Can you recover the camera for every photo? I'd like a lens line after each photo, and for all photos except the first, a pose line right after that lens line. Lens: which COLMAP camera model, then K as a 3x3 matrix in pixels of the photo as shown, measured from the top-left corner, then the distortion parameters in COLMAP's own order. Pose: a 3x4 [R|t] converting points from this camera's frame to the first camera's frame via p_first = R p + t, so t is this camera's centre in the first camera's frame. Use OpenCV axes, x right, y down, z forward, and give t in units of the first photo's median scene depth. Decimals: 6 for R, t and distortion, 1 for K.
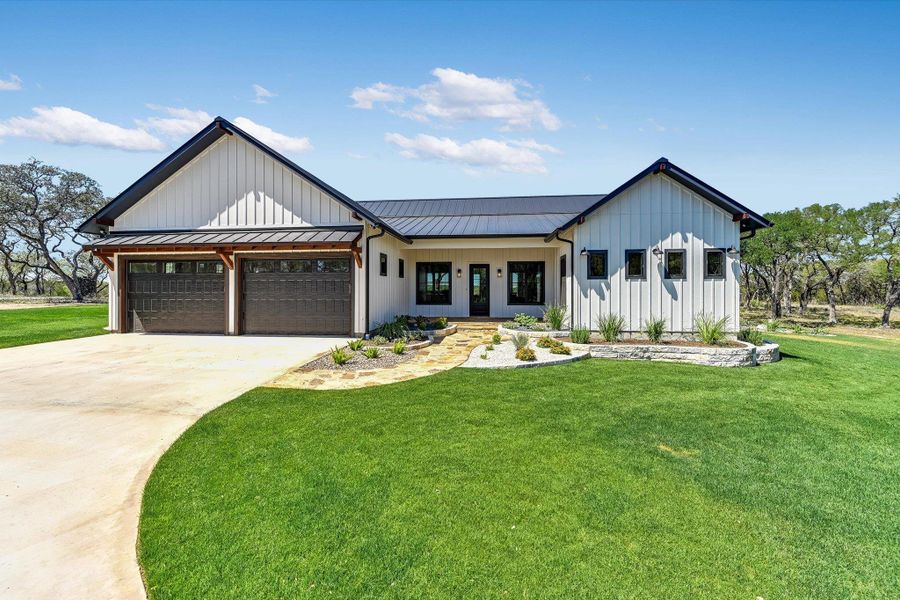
lens RADIAL K [[353.4, 0, 449.5], [0, 353.4, 299.3], [0, 0, 1]] dist [-0.001783, 0.000090]
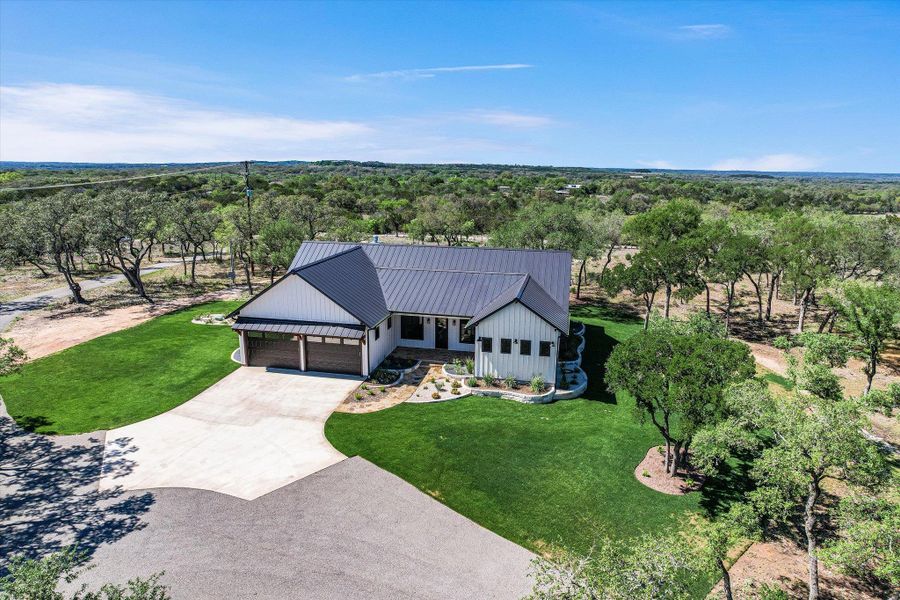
lens RADIAL K [[671.0, 0, 450.0], [0, 671.0, 300.0], [0, 0, 1]] dist [-0.007349, -0.000994]
pose [[0.992857, 0.032741, -0.114731, 0.682911], [-0.004074, 0.970354, 0.241655, -1.307931], [0.119242, -0.239461, 0.963556, -2.653664]]
